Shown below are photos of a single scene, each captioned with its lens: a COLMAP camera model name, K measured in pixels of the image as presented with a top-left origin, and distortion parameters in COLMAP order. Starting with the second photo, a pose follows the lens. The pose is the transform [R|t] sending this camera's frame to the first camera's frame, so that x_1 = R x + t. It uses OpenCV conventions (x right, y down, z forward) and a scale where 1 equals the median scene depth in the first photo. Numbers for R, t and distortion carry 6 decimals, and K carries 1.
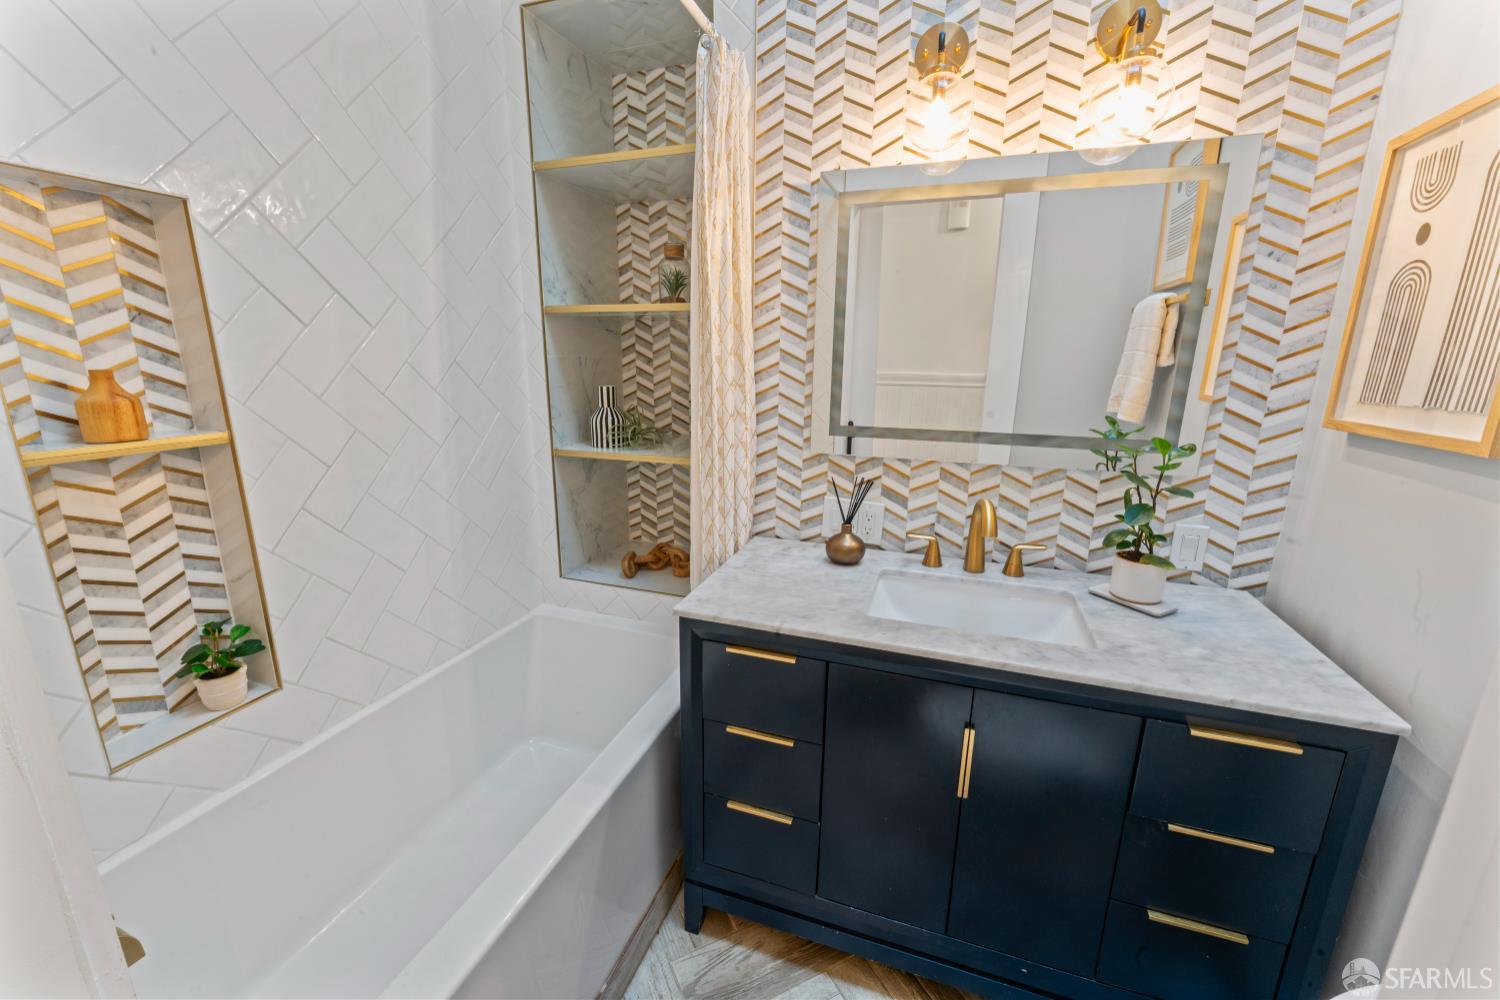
lens RADIAL K [[599.2, 0, 749.7], [0, 599.2, 490.8], [0, 0, 1]] dist [-0.002104, -0.000366]
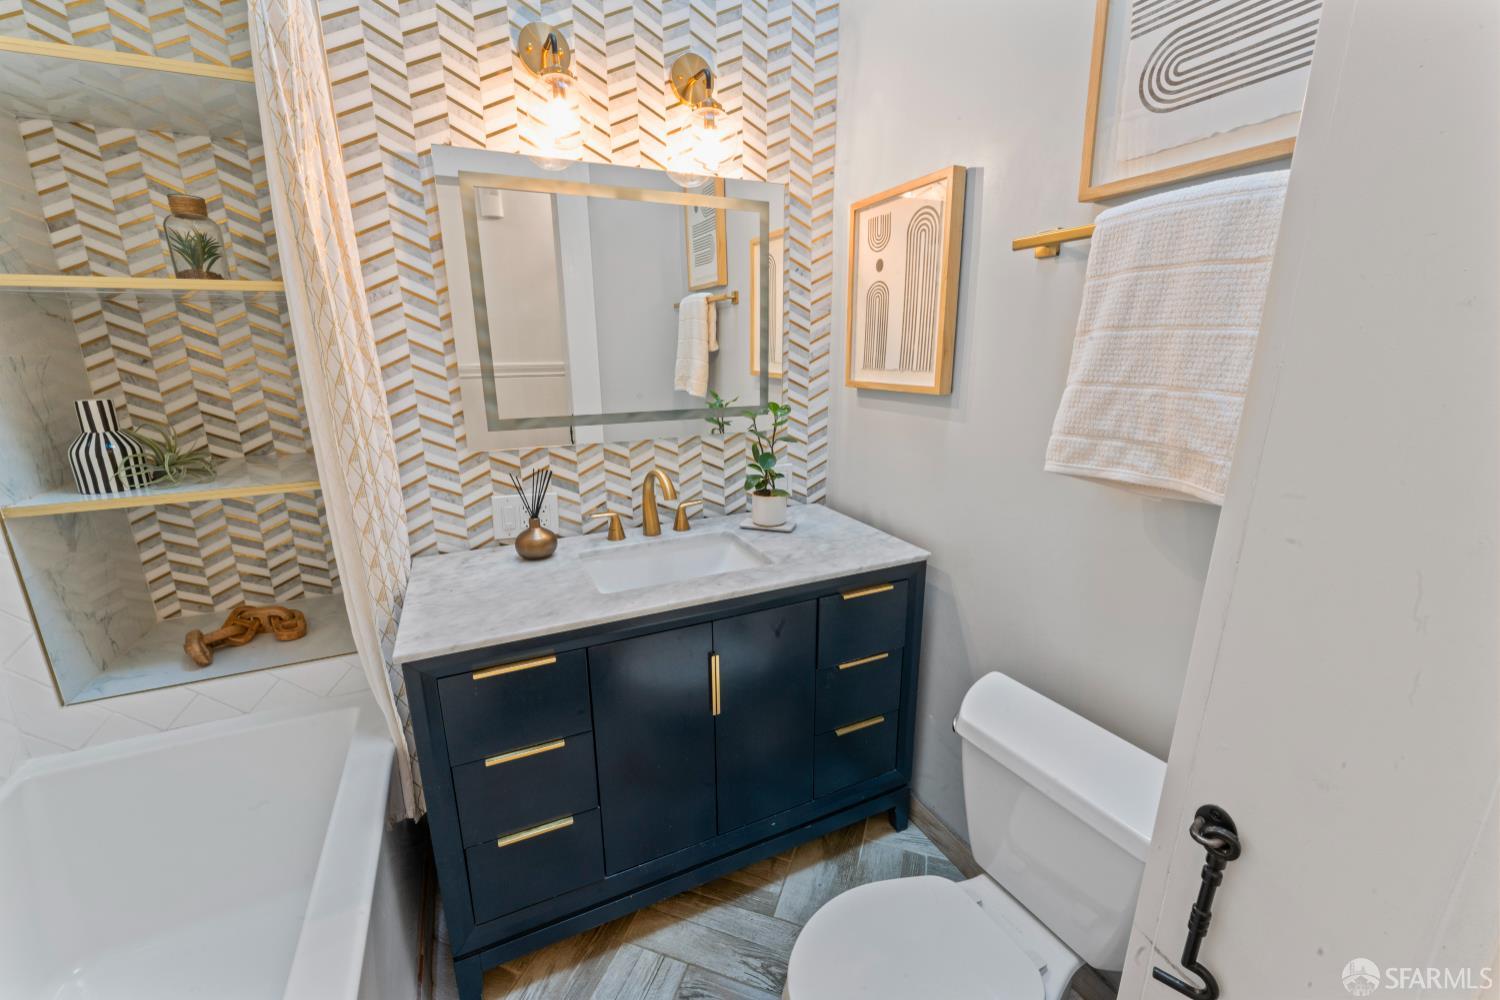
lens RADIAL K [[597.5, 0, 751.7], [0, 597.5, 487.9], [0, 0, 1]] dist [-0.002276, -0.000184]
pose [[0.714993, -0.178398, 0.675988, -0.232068], [0.170752, 0.982174, 0.078598, -0.009045], [-0.677959, 0.059229, 0.732709, 0.040239]]
